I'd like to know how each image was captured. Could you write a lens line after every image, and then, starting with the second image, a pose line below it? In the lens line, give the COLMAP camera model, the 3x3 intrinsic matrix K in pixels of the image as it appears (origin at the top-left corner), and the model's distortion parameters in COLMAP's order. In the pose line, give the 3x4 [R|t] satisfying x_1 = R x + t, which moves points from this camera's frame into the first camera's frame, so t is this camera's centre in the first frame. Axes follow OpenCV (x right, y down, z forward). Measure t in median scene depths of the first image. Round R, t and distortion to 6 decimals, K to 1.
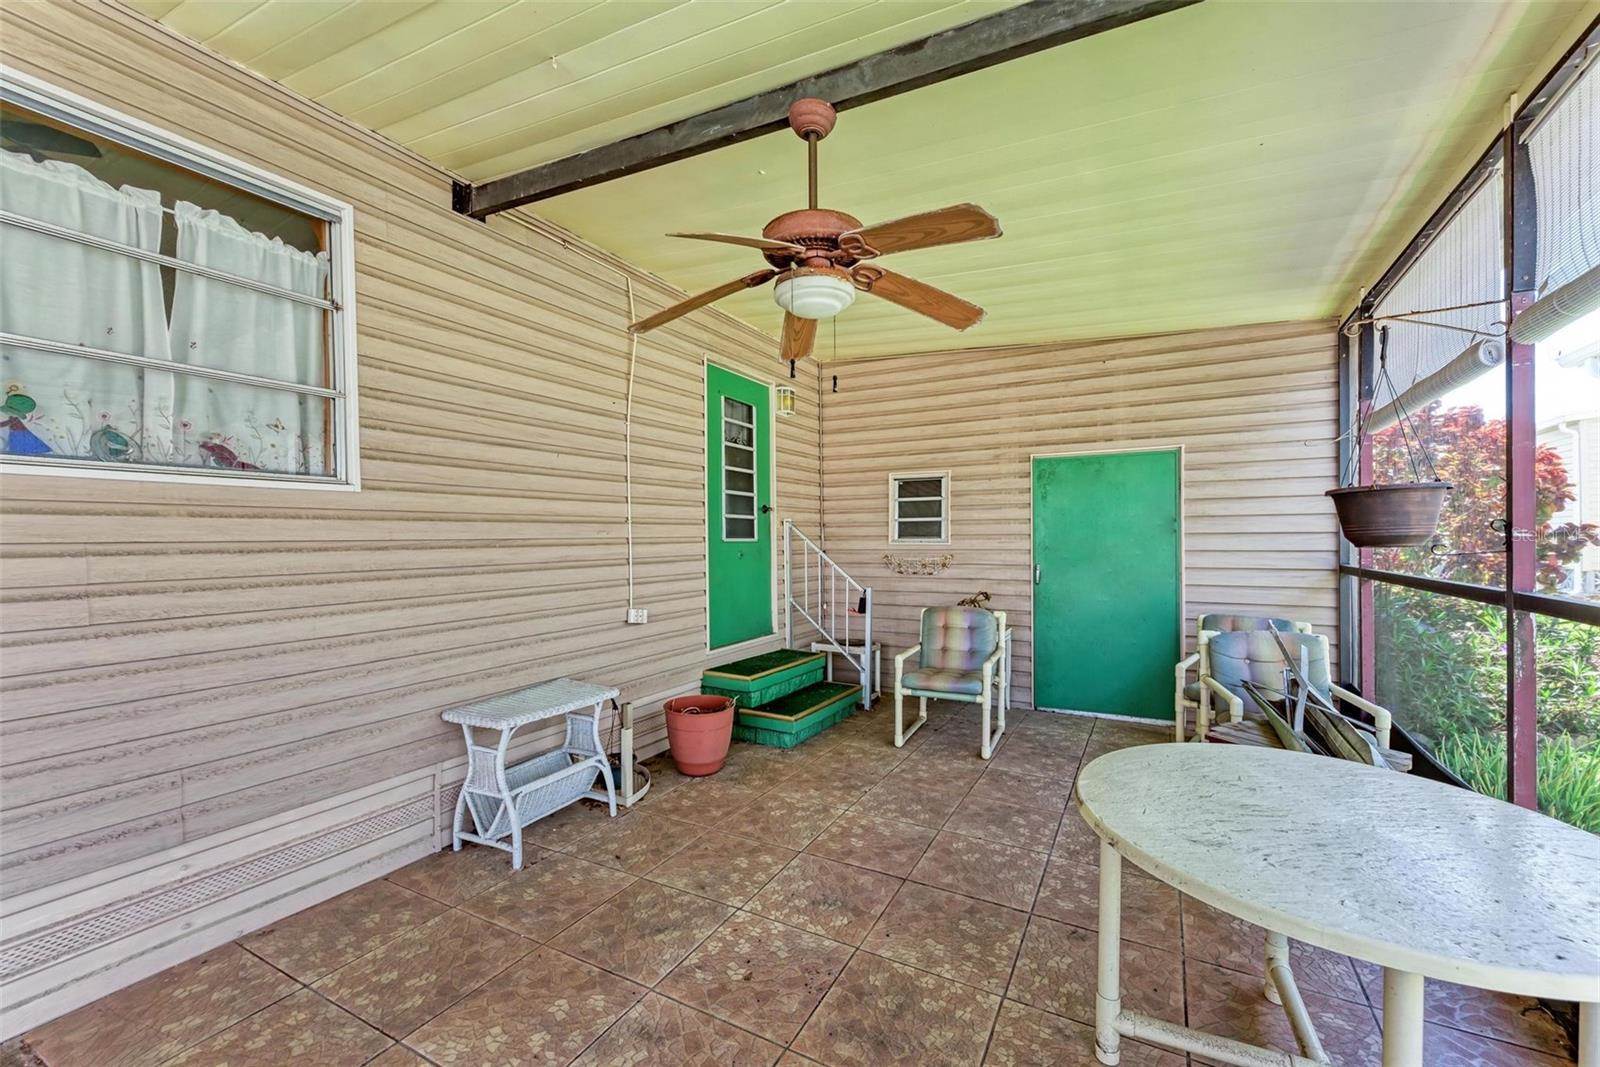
lens RADIAL K [[656.1, 0, 804.1], [0, 656.1, 541.0], [0, 0, 1]] dist [0.027522, -0.011128]
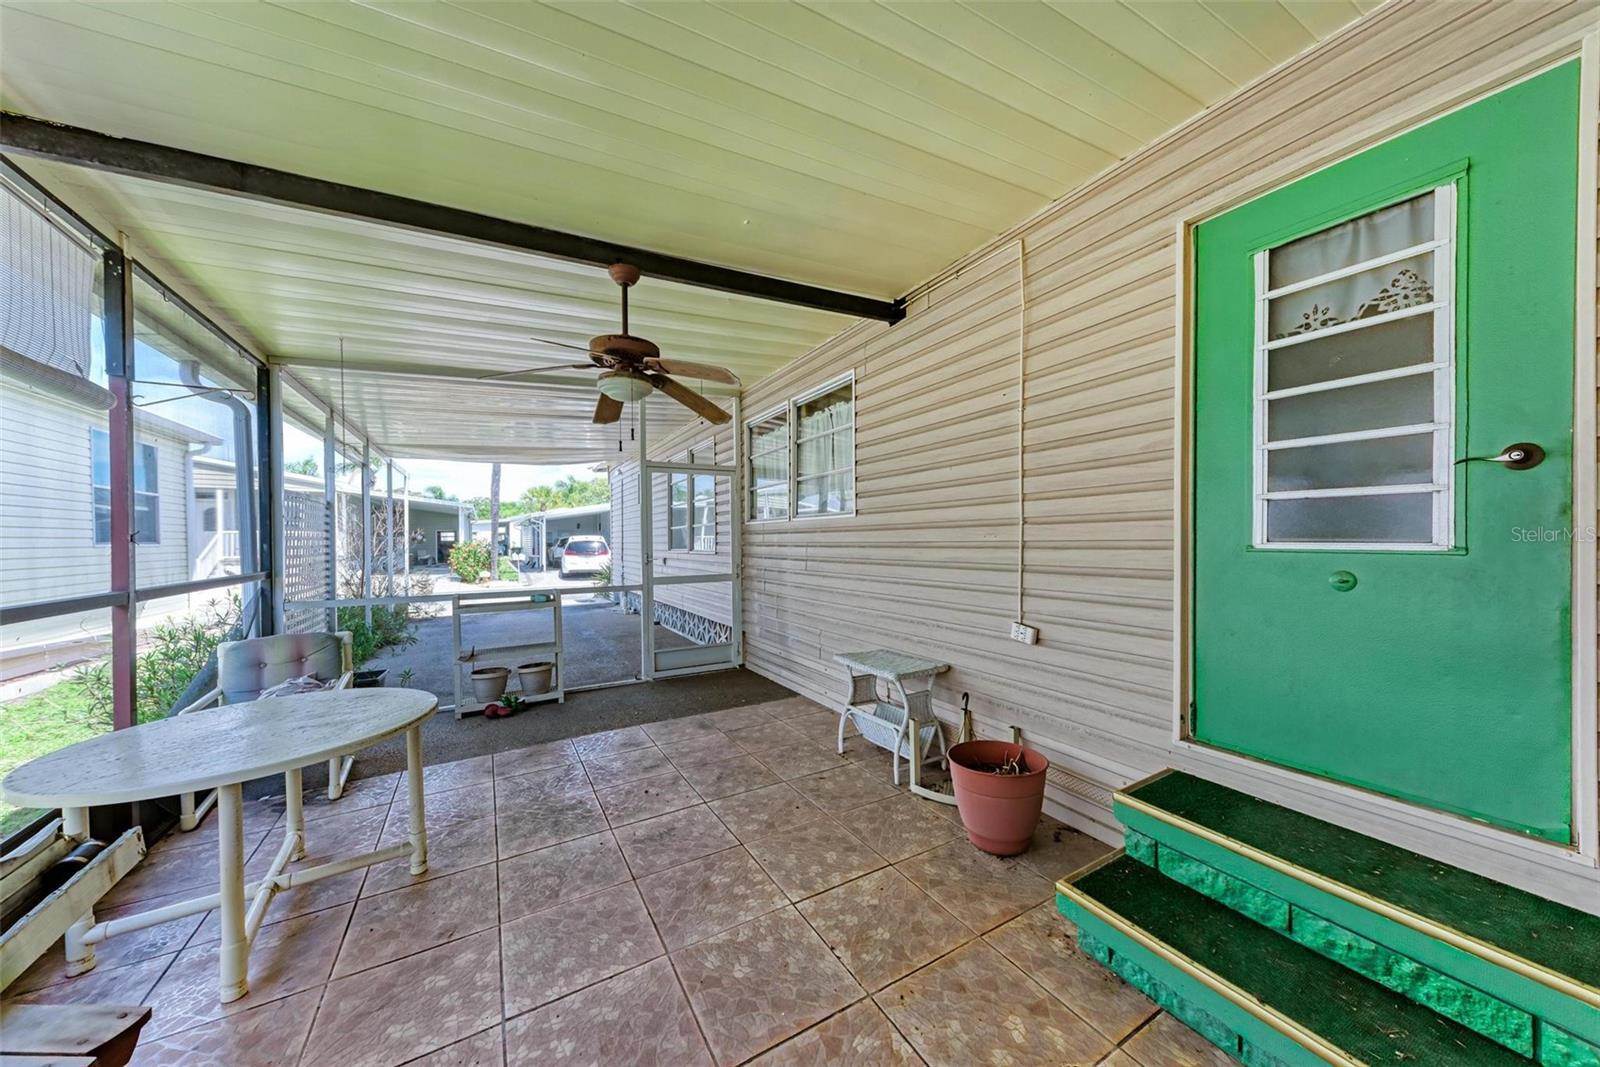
lens RADIAL K [[542.8, 0, 804.6], [0, 542.8, 543.5], [0, 0, 1]] dist [0.013673, -0.003167]
pose [[-0.520124, 0.012640, -0.853997, 0.591525], [0.002969, 0.999911, 0.012991, -0.013626], [0.854086, 0.004222, -0.520115, 1.344688]]
